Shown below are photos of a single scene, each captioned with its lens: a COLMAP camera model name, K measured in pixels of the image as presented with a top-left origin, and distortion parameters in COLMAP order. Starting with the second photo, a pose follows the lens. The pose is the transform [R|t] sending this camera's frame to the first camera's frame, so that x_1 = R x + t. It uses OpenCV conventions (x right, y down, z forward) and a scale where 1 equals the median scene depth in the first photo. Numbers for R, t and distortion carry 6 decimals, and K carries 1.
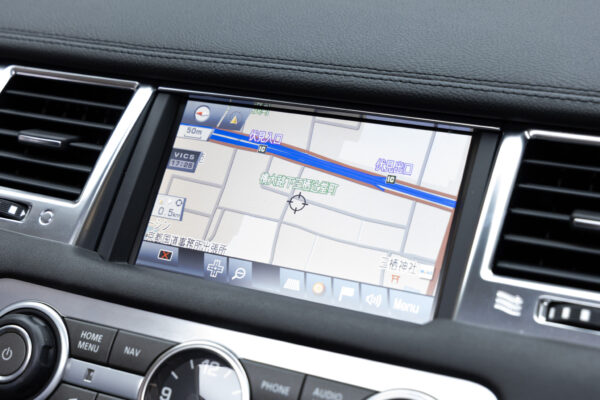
lens RADIAL K [[978.0, 0, 300.0], [0, 978.0, 200.0], [0, 0, 1]] dist [0.047568, 0.101711]
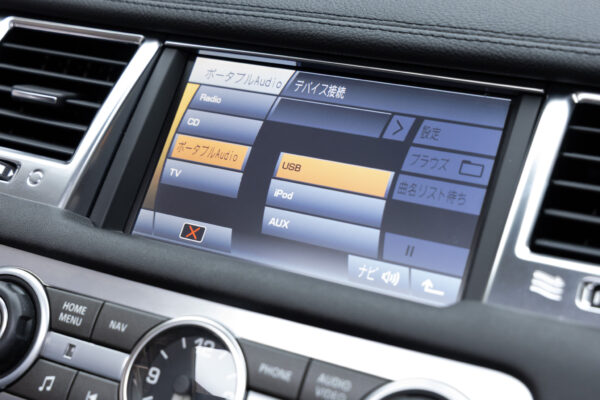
lens RADIAL K [[985.8, 0, 300.0], [0, 985.8, 200.0], [0, 0, 1]] dist [0.026403, 0.021380]
pose [[0.998818, 0.035412, -0.033286, 0.018096], [-0.035645, 0.999344, -0.006412, 0.037738], [0.033037, 0.007591, 0.999425, 0.104434]]
